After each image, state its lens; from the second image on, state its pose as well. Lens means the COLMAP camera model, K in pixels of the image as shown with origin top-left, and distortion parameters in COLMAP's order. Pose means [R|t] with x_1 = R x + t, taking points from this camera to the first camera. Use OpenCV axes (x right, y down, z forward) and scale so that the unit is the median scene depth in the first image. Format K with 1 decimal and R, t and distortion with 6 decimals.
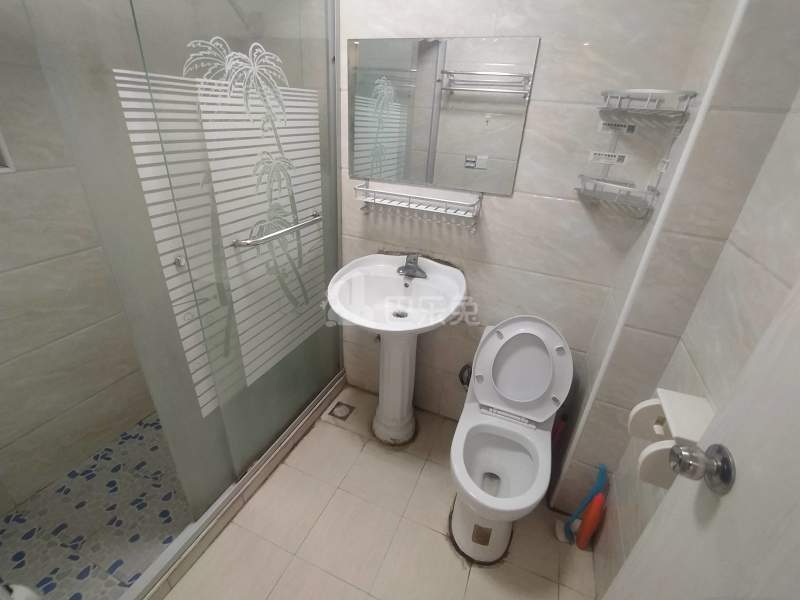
lens RADIAL K [[367.5, 0, 400.4], [0, 367.5, 304.1], [0, 0, 1]] dist [-0.029140, 0.014122]
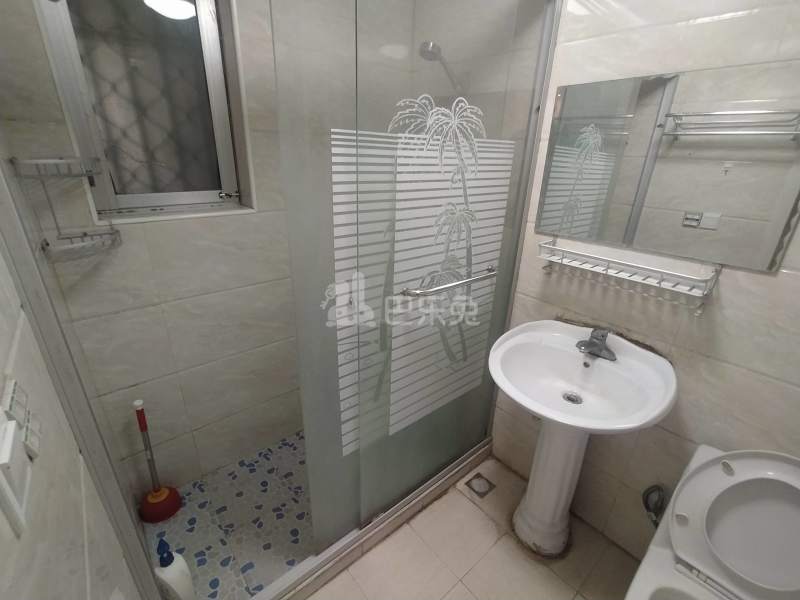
lens RADIAL K [[367.5, 0, 400.4], [0, 367.5, 304.1], [0, 0, 1]] dist [-0.029140, 0.014122]
pose [[0.896168, 0.142311, -0.420274, -0.034522], [-0.189887, 0.979060, -0.073381, -0.047495], [0.401031, 0.145567, 0.904425, 0.086043]]
